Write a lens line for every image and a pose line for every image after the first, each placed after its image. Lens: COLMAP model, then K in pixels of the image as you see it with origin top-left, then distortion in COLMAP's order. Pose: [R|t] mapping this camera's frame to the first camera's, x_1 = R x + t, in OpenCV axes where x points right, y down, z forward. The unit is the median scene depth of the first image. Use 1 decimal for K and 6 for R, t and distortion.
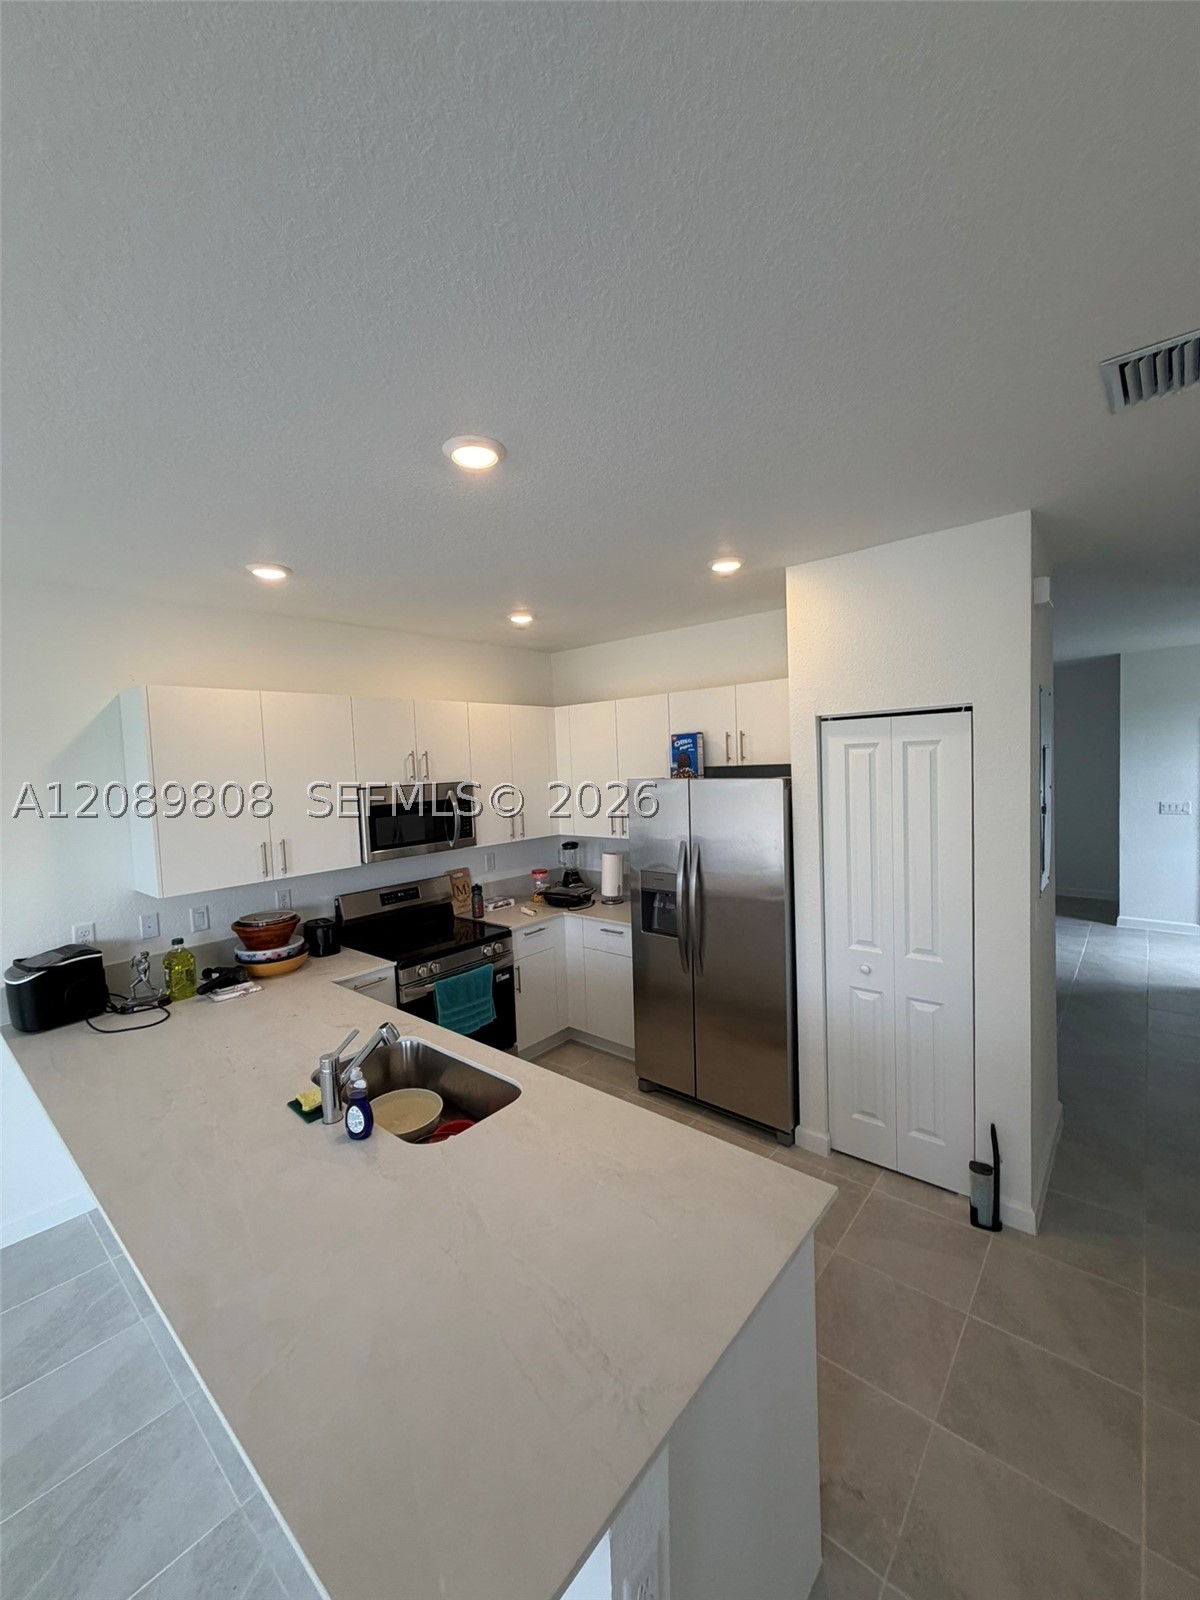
lens RADIAL K [[637.0, 0, 599.4], [0, 637.0, 797.9], [0, 0, 1]] dist [0.001465, 0.000282]
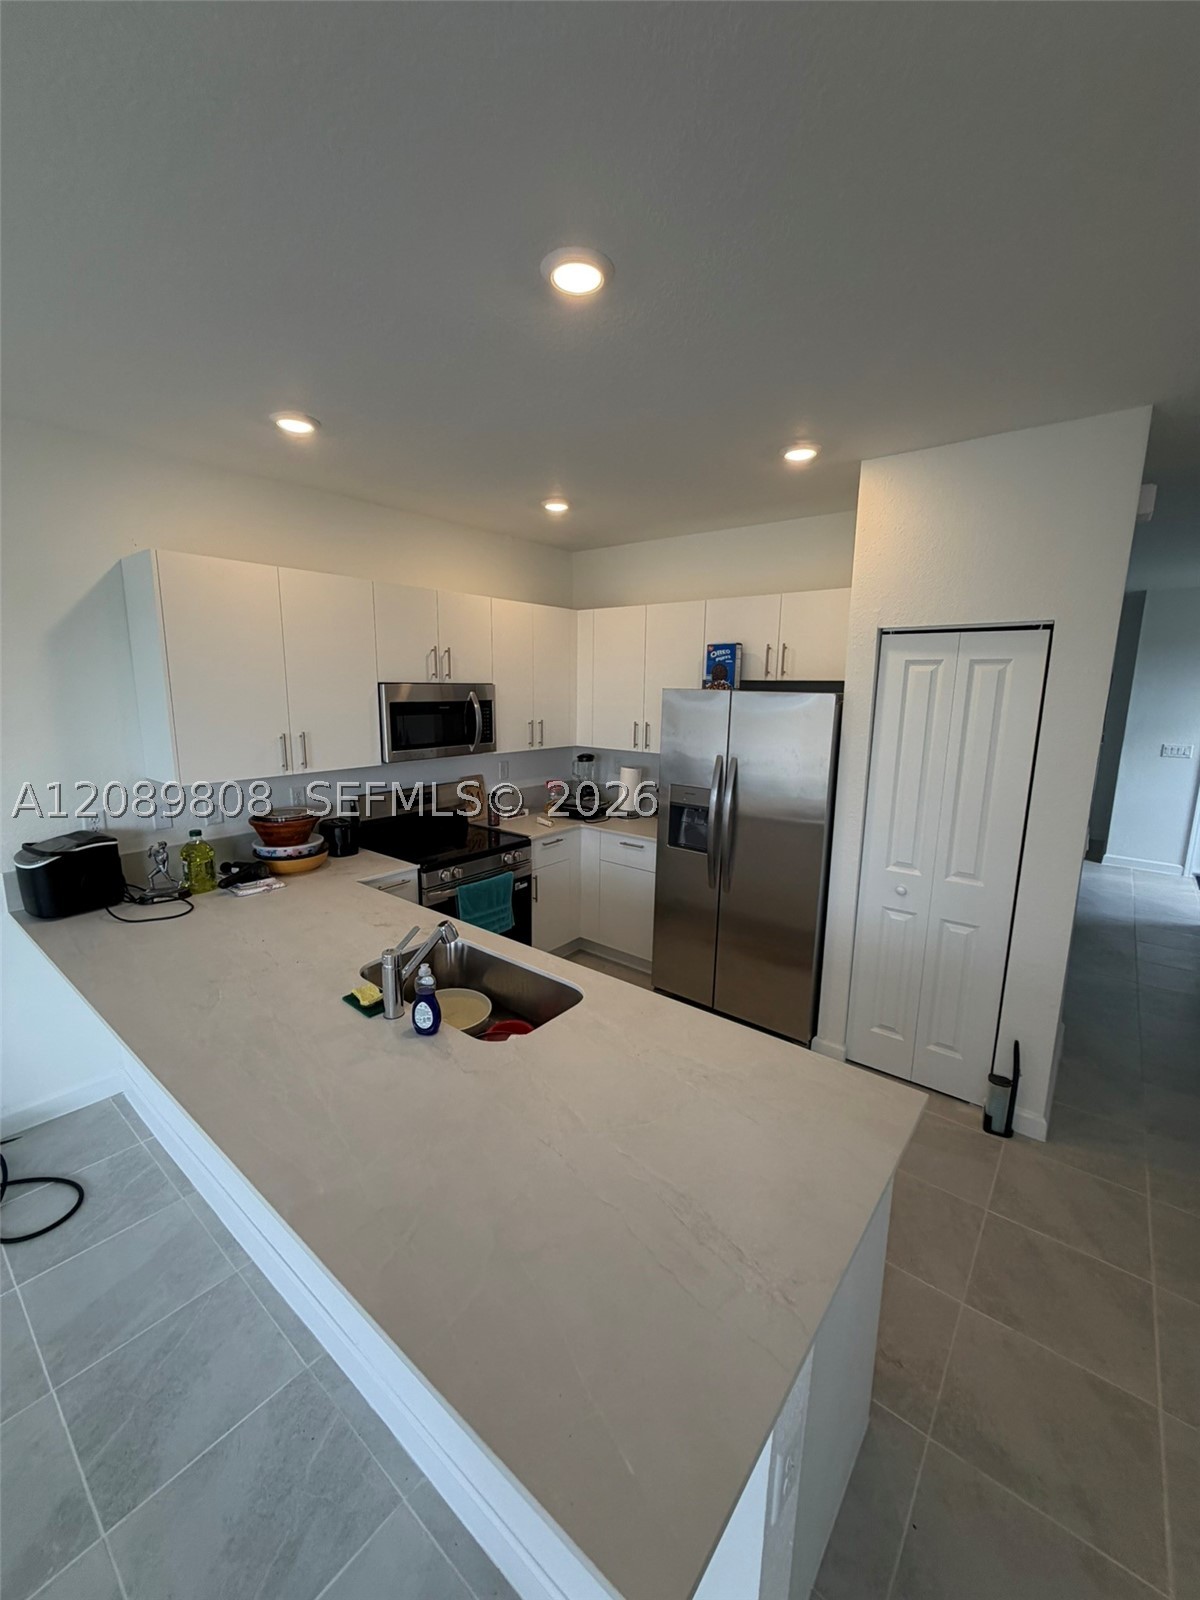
lens RADIAL K [[638.2, 0, 599.4], [0, 638.2, 797.6], [0, 0, 1]] dist [0.000084, 0.000284]
pose [[0.998140, 0.045841, 0.040189, -0.093123], [-0.050357, 0.991534, 0.119688, 0.026306], [-0.034362, -0.121489, 0.991998, 0.038917]]
